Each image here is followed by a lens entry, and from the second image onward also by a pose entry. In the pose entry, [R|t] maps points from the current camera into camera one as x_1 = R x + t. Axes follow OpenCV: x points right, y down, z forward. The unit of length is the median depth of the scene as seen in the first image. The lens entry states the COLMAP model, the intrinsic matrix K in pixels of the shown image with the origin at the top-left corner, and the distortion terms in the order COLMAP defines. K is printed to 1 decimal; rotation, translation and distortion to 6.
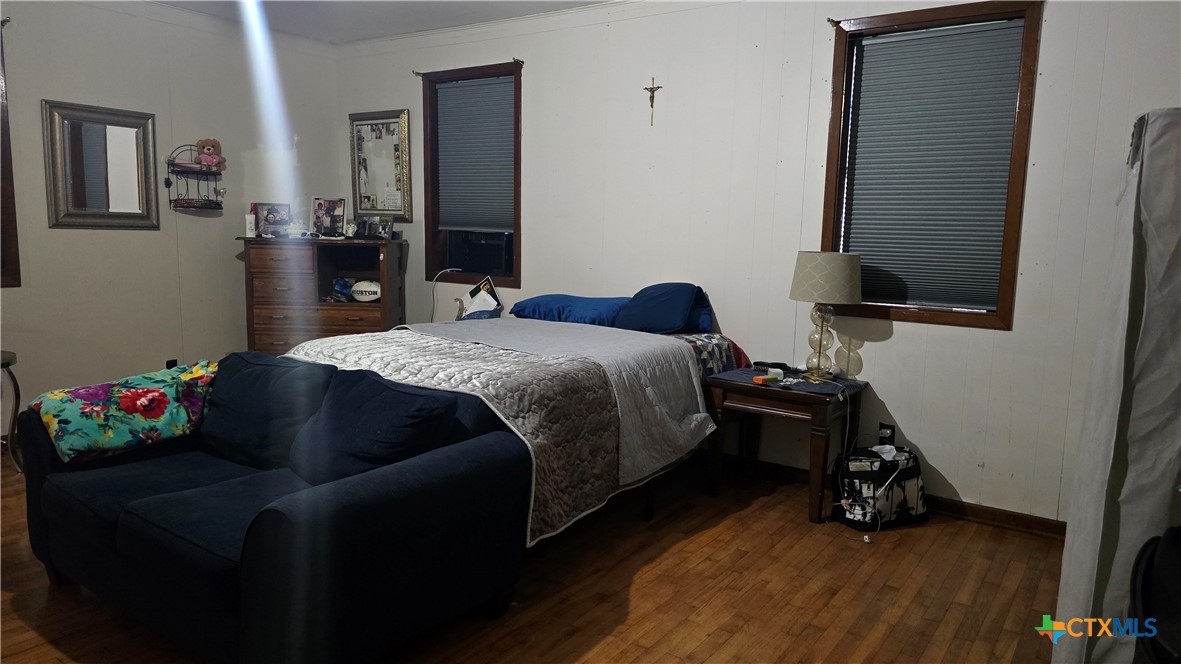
lens RADIAL K [[781.6, 0, 593.5], [0, 781.6, 321.4], [0, 0, 1]] dist [0.096253, -0.118118]
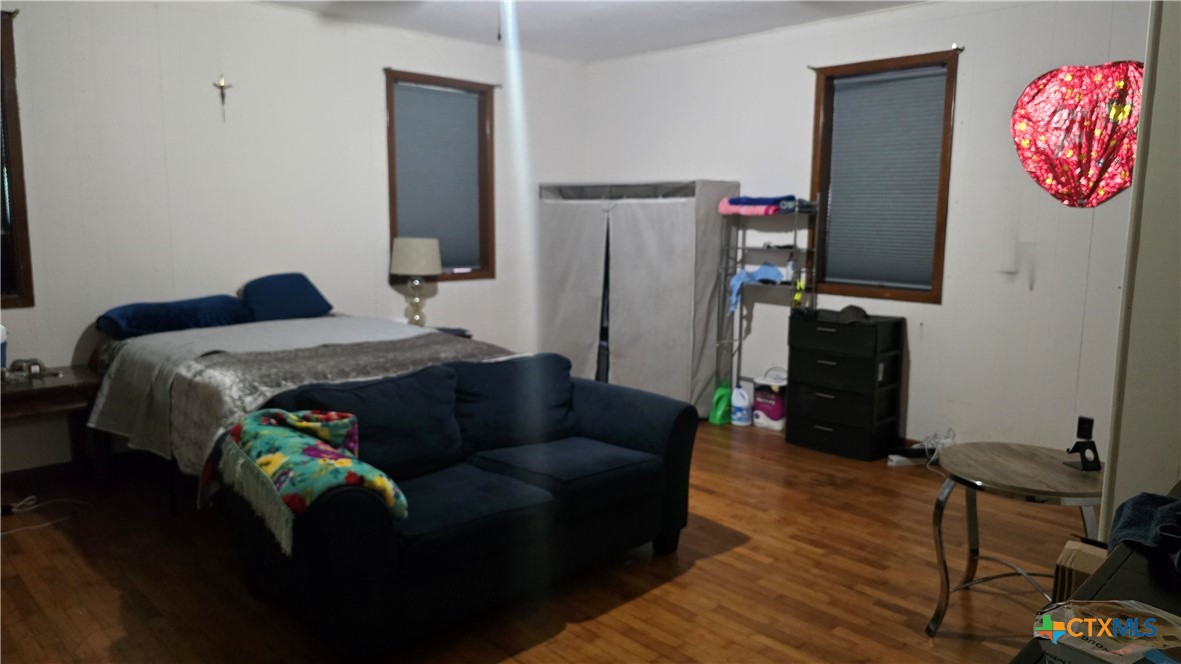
lens RADIAL K [[786.0, 0, 602.9], [0, 786.0, 317.4], [0, 0, 1]] dist [0.088430, -0.113075]
pose [[0.190009, -0.149856, 0.970278, -1.123967], [0.118829, 0.984527, 0.128787, -0.101217], [-0.974565, 0.090826, 0.204877, 0.450912]]
